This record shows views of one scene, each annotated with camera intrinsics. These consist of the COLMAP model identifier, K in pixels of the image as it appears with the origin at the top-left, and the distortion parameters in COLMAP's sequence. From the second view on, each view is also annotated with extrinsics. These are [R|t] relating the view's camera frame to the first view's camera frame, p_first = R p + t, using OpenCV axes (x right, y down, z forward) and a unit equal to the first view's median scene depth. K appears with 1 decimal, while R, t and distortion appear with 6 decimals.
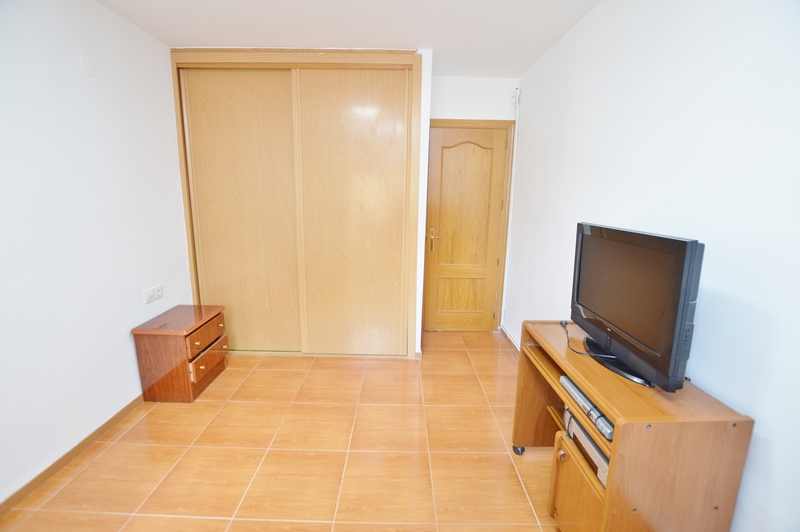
lens RADIAL K [[358.1, 0, 397.5], [0, 358.1, 266.6], [0, 0, 1]] dist [-0.022965, 0.000474]
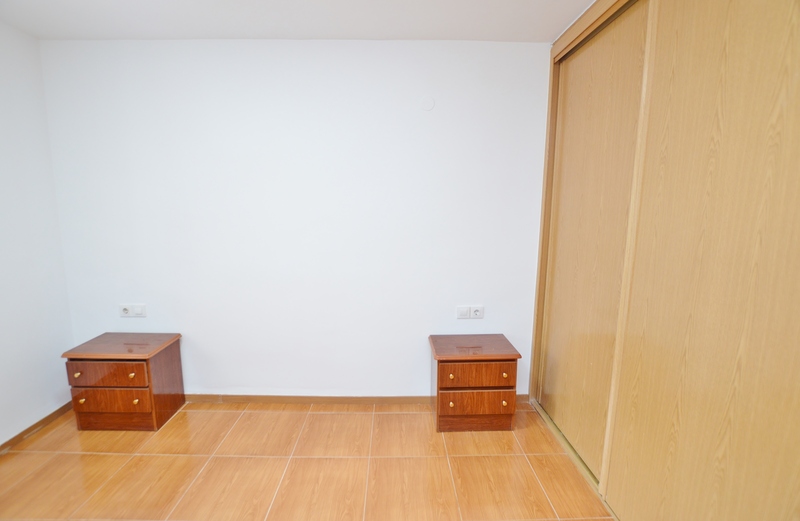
lens RADIAL K [[365.4, 0, 400.0], [0, 365.4, 260.5], [0, 0, 1]] dist [-0.026077, 0.001255]
pose [[0.023138, 0.135134, -0.990557, 0.278430], [-0.202448, 0.970928, 0.127728, -0.144169], [0.979020, 0.197580, 0.049823, 0.689284]]
